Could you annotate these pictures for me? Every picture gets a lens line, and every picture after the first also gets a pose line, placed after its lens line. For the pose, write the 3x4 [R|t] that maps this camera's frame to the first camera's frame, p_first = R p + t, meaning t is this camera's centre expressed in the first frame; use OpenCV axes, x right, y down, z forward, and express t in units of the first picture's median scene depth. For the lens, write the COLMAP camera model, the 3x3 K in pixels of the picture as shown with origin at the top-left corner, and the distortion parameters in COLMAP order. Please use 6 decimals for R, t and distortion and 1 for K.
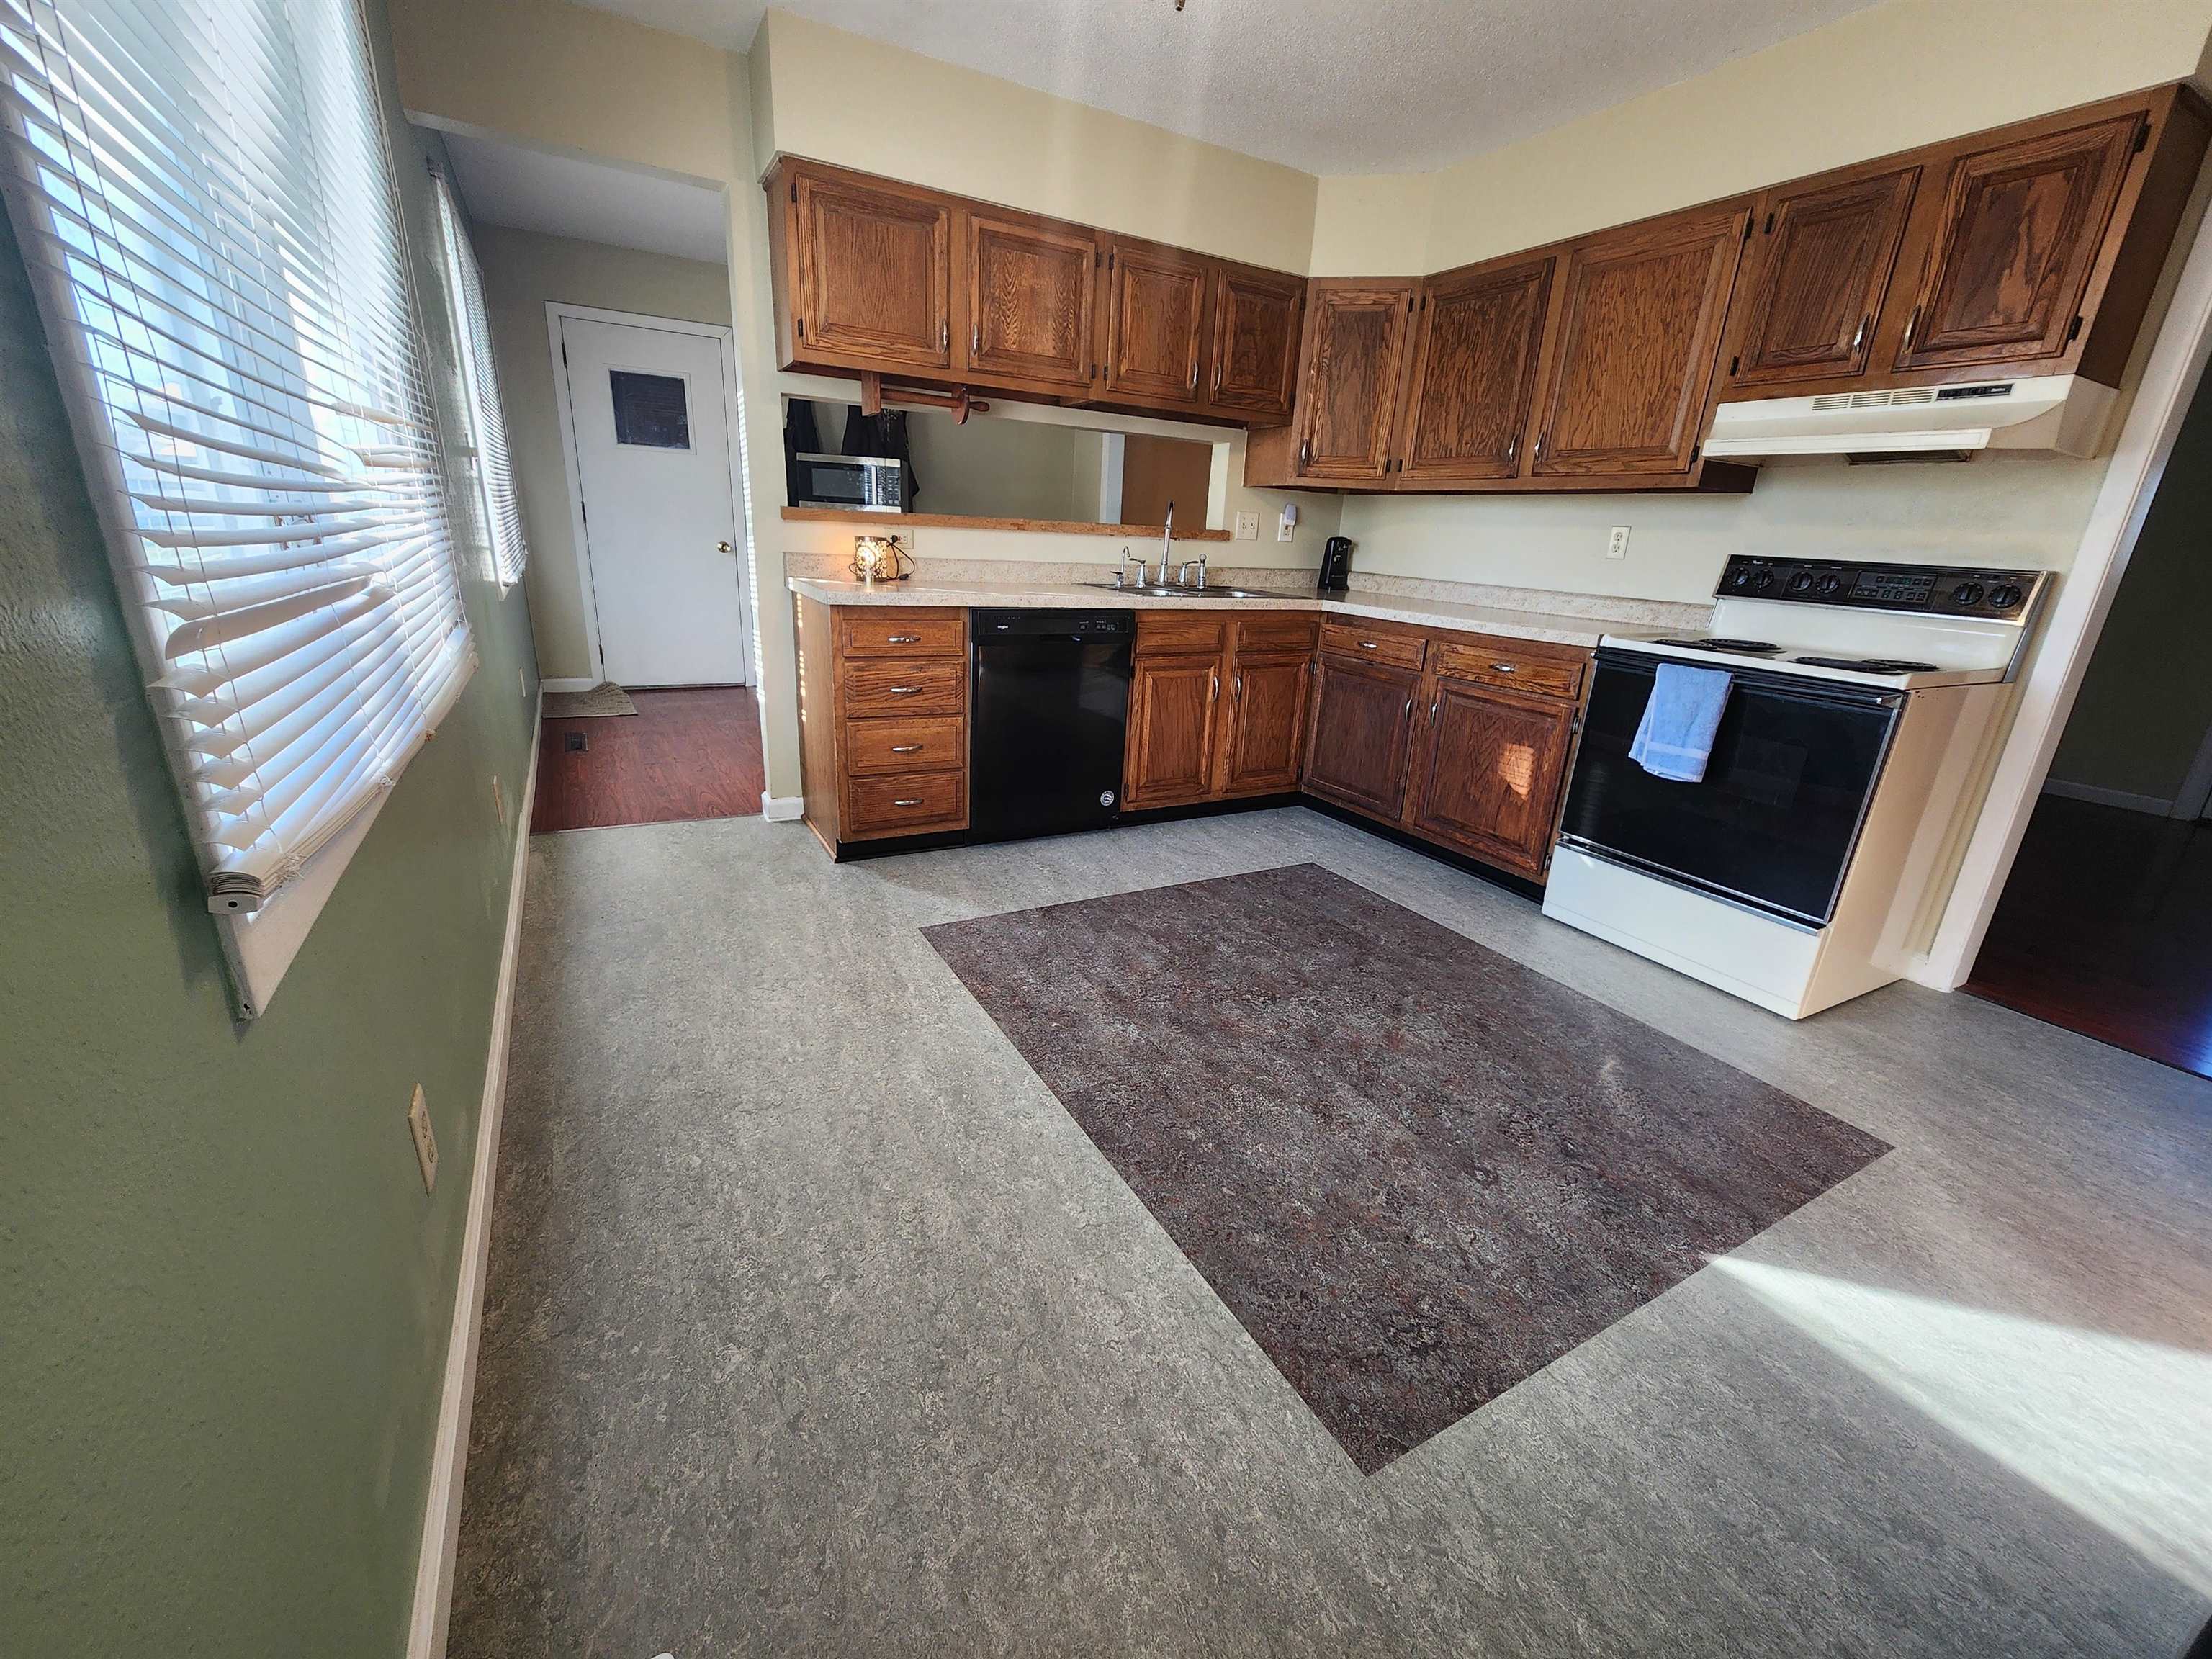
lens RADIAL K [[906.7, 0, 1111.7], [0, 906.7, 831.9], [0, 0, 1]] dist [-0.002421, 0.001617]
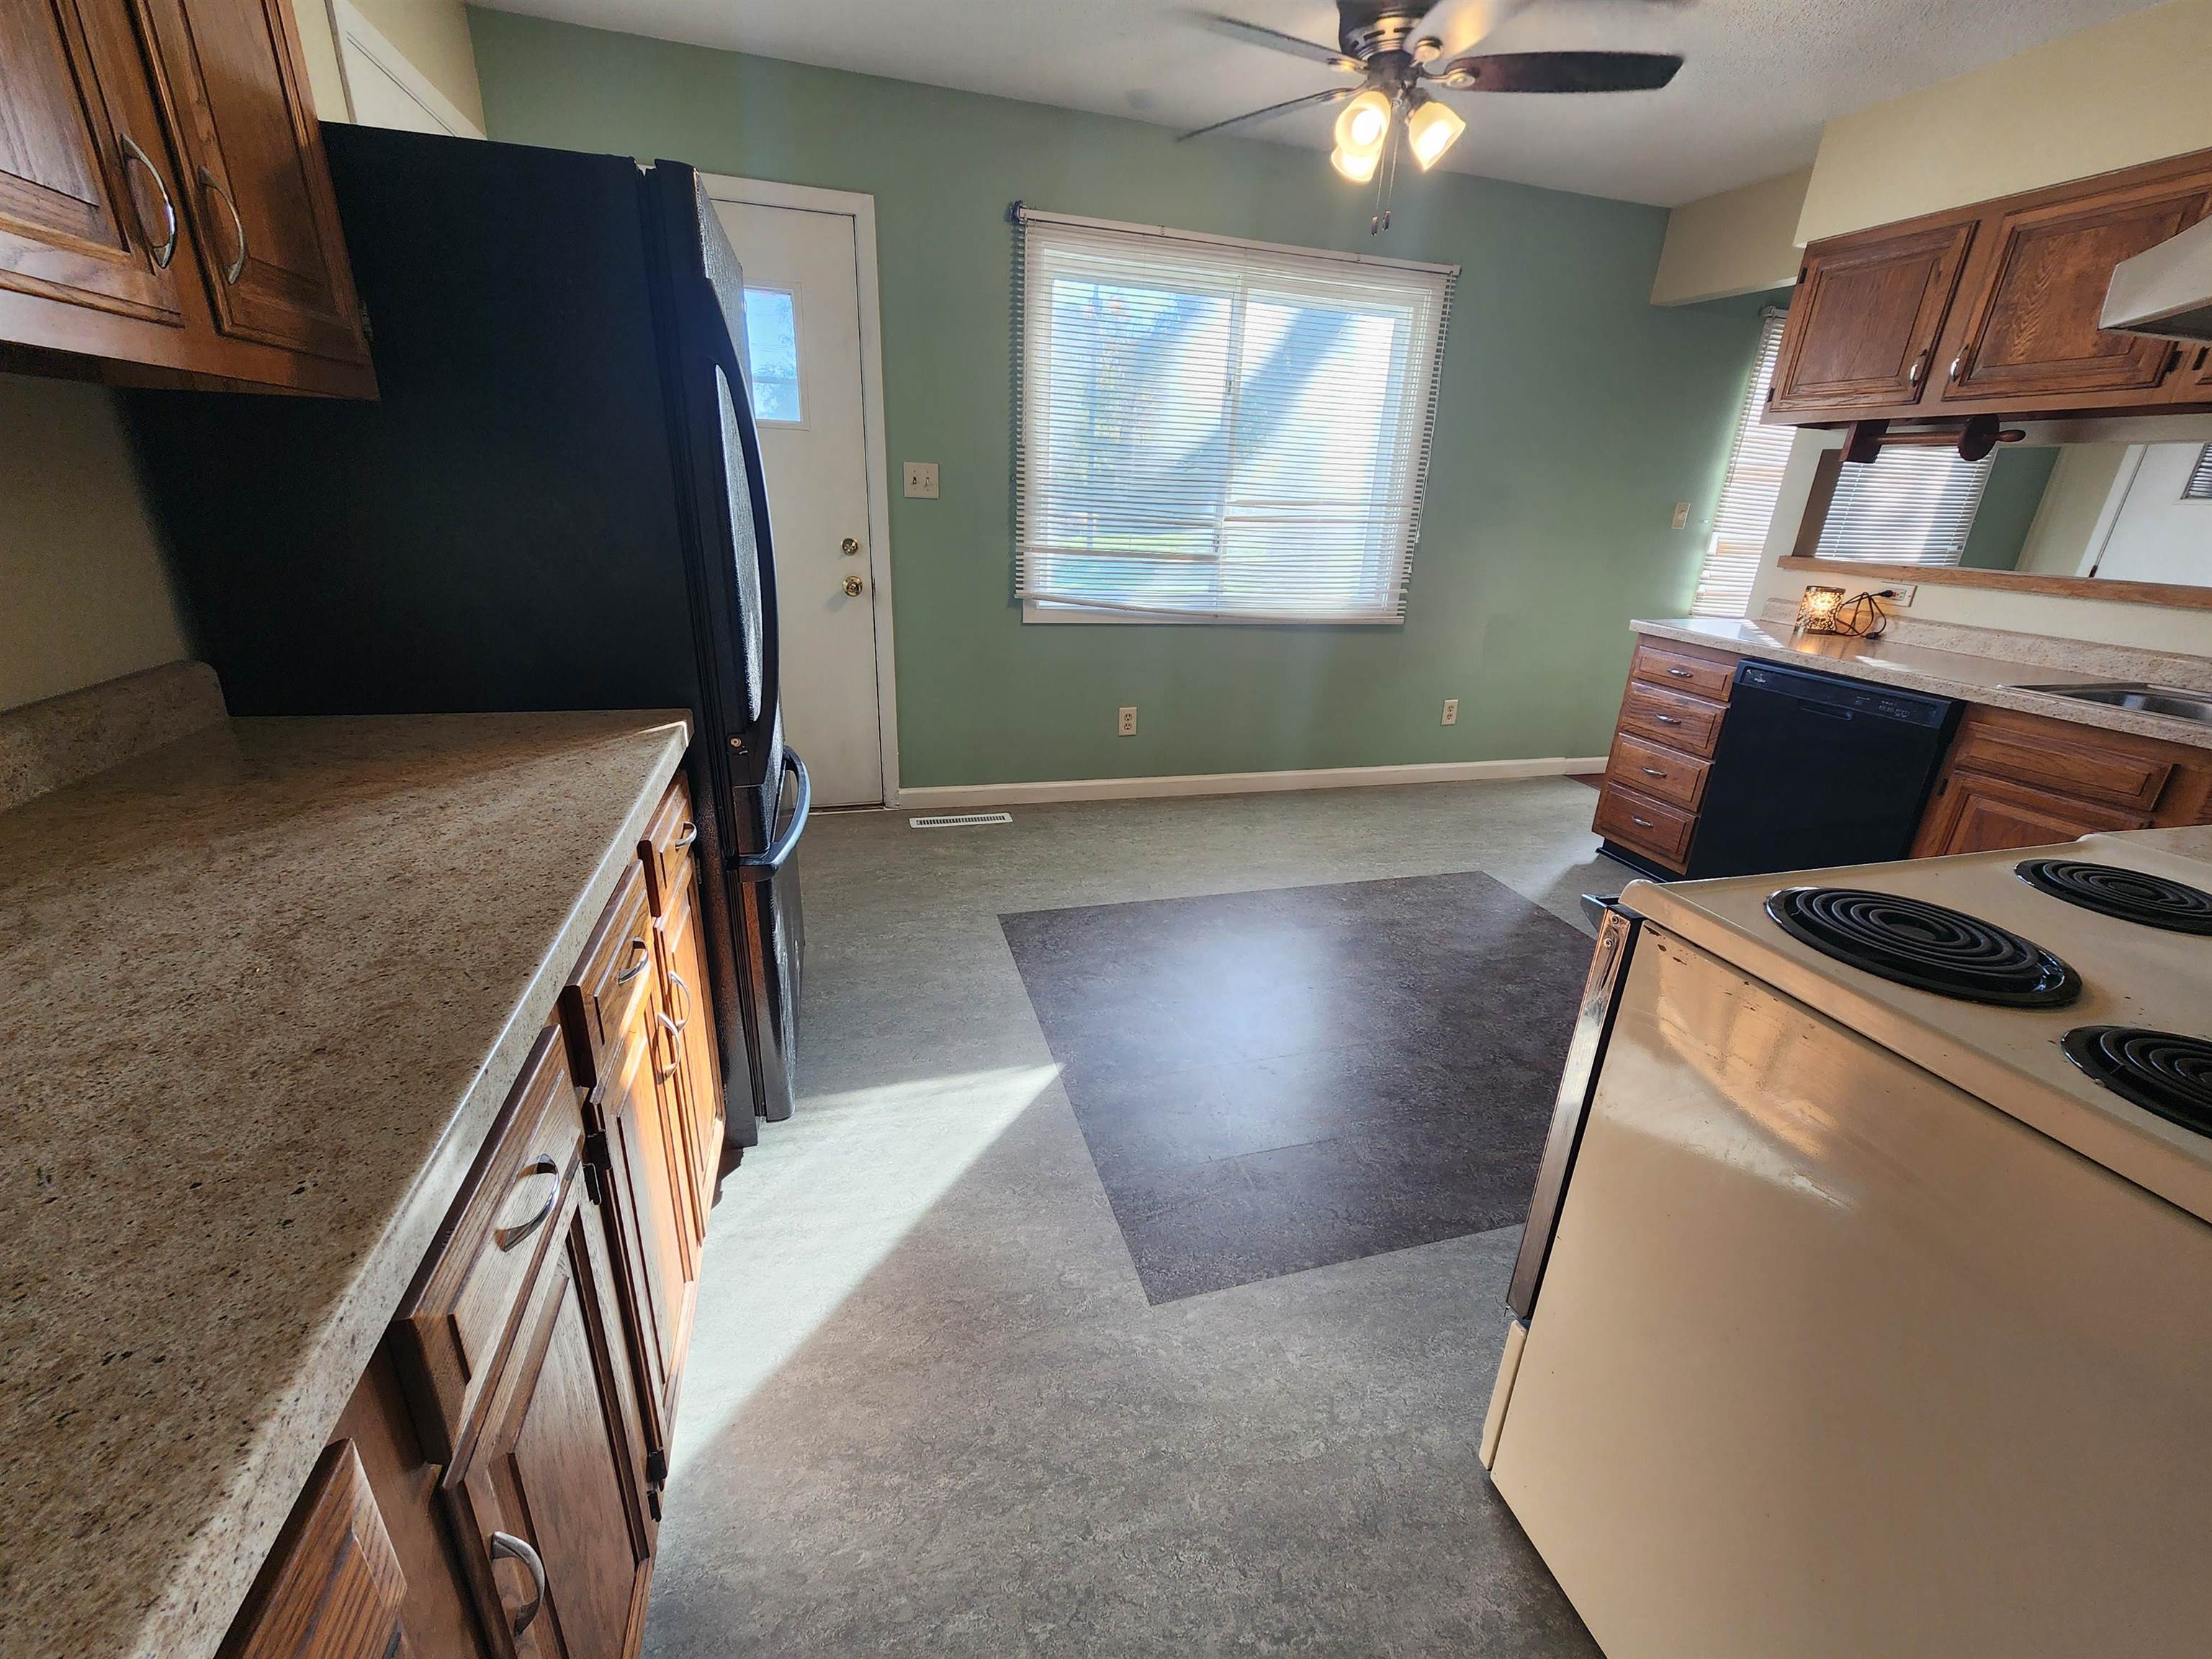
lens RADIAL K [[906.7, 0, 1115.1], [0, 906.7, 827.0], [0, 0, 1]] dist [-0.002421, 0.001617]
pose [[-0.220815, 0.285264, -0.932666, 1.079653], [-0.362496, 0.863764, 0.350013, -0.207881], [0.905449, 0.415375, -0.087325, 0.623383]]
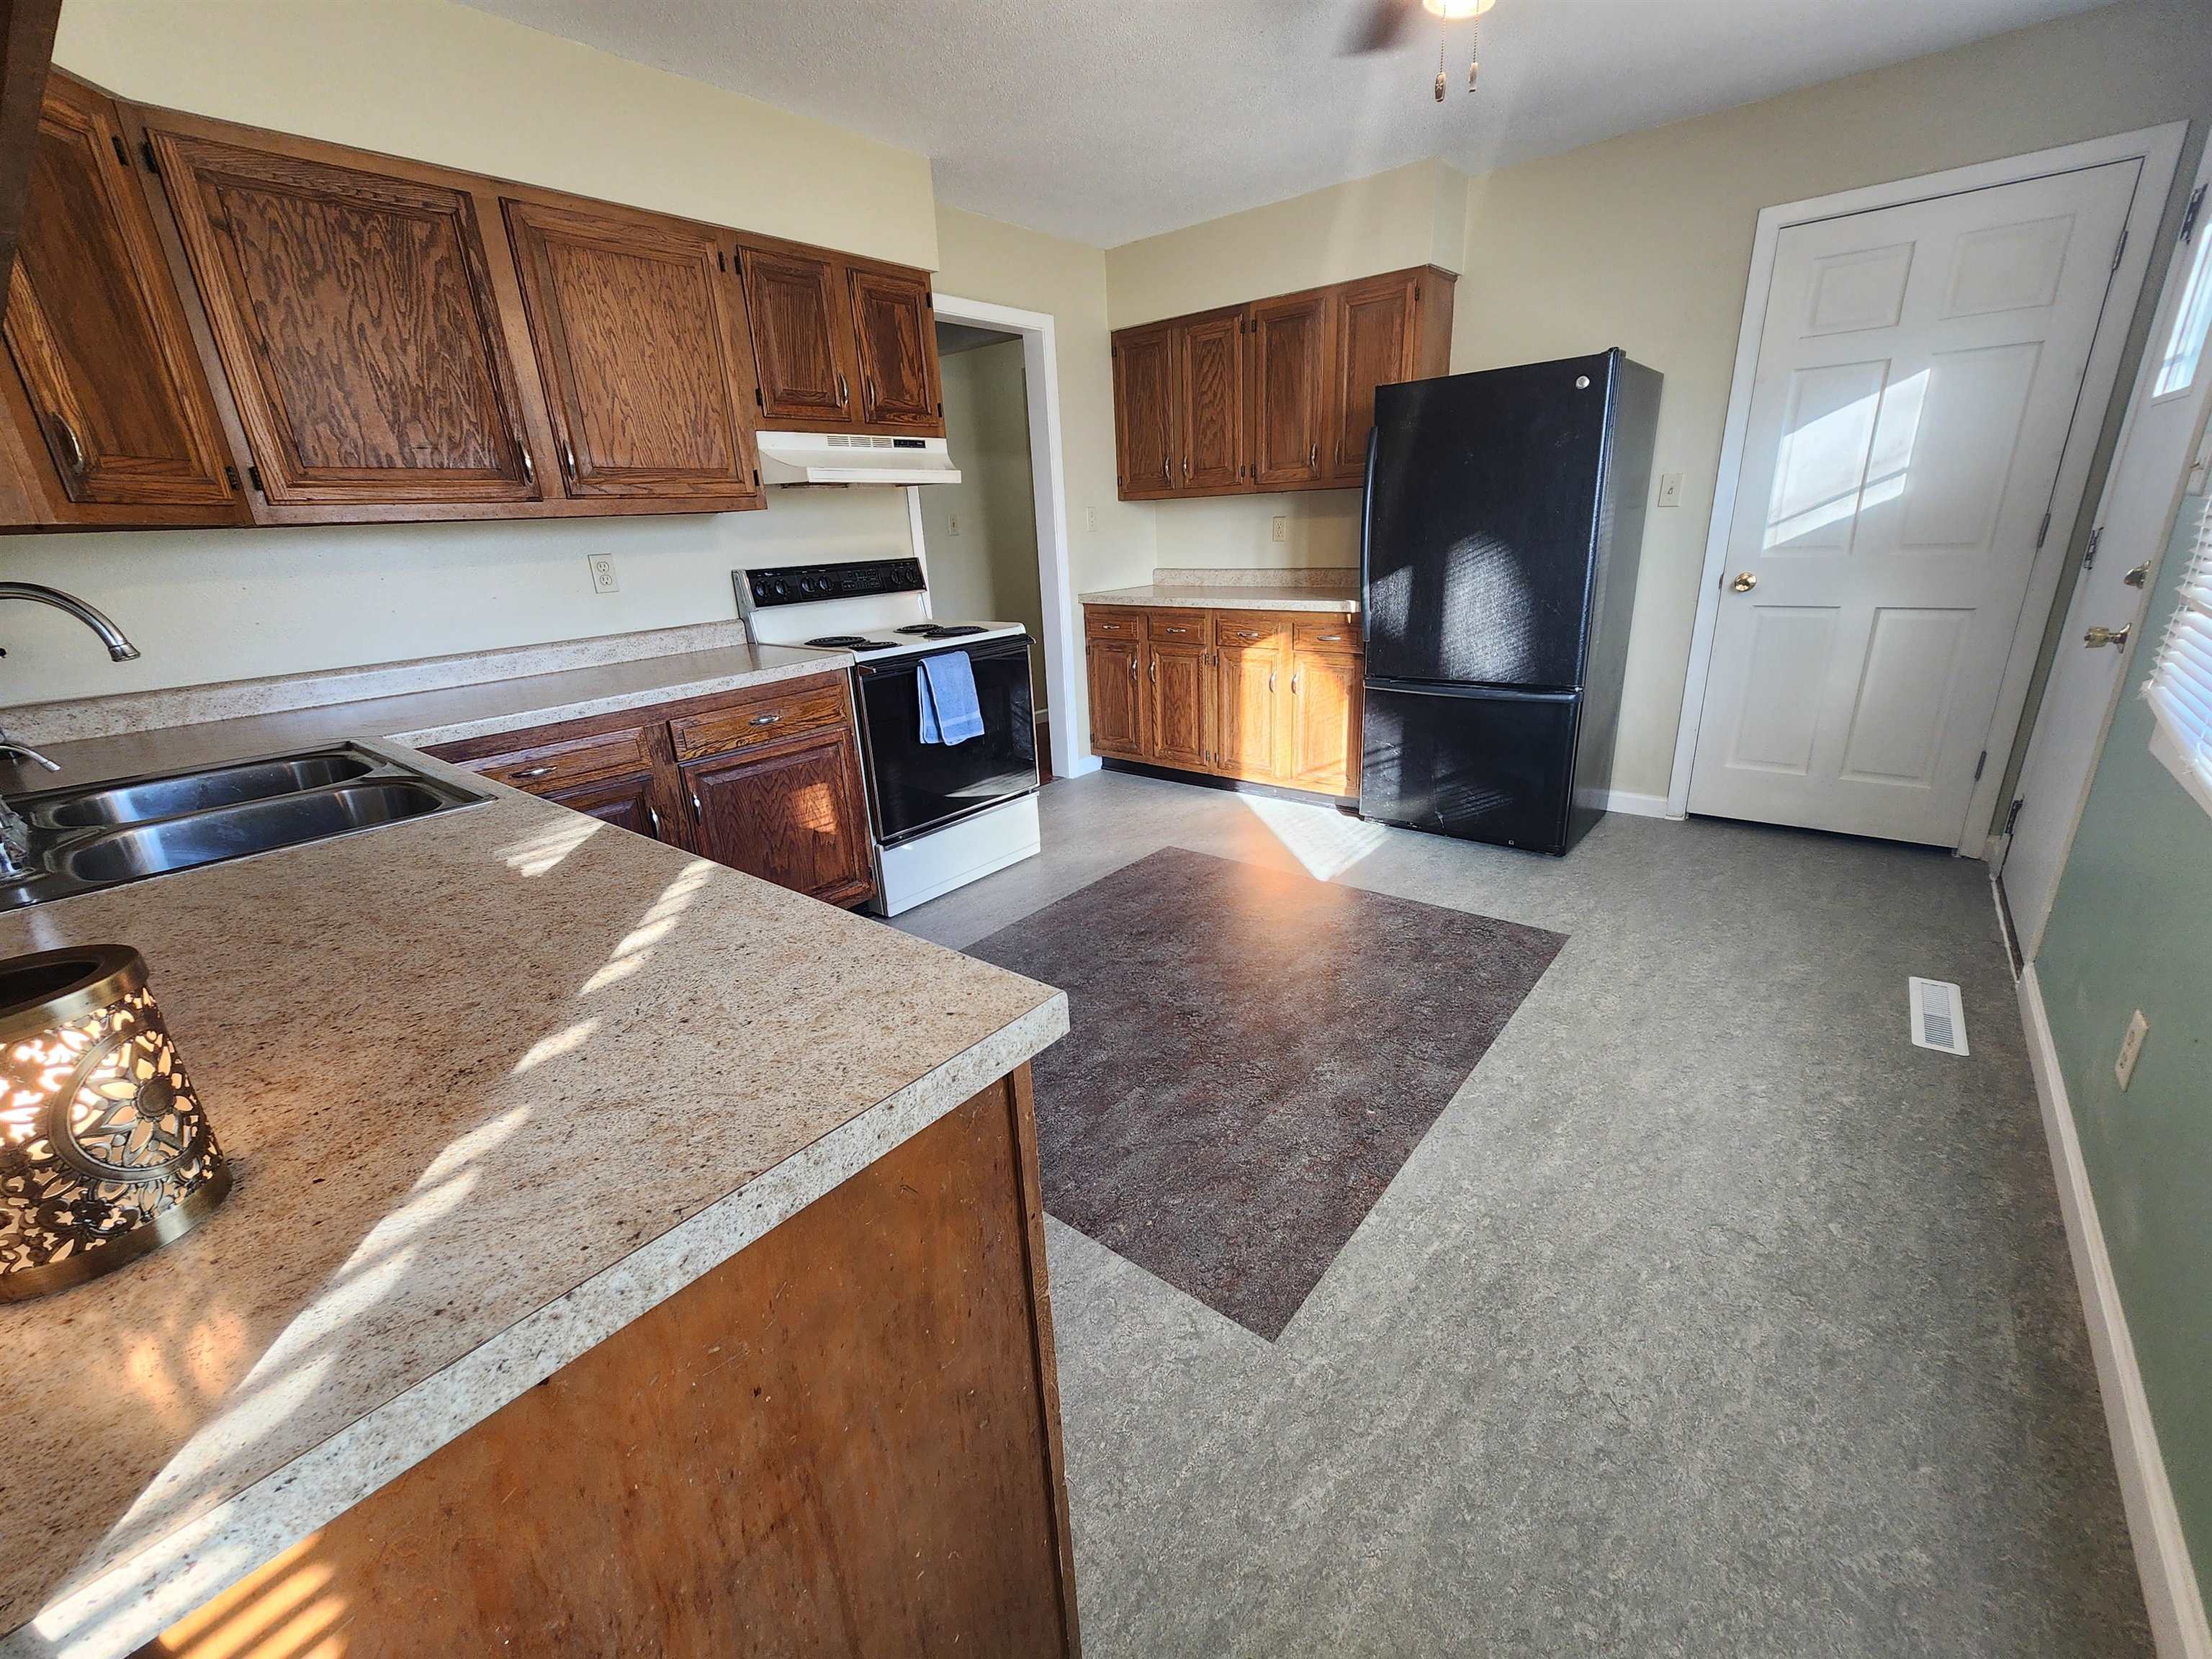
lens RADIAL K [[906.7, 0, 1109.0], [0, 906.7, 830.0], [0, 0, 1]] dist [-0.002421, 0.001617]
pose [[-0.361649, -0.336698, 0.869393, -0.555231], [0.323192, 0.829413, 0.455655, -0.439085], [-0.874504, 0.445768, -0.191138, 1.058579]]
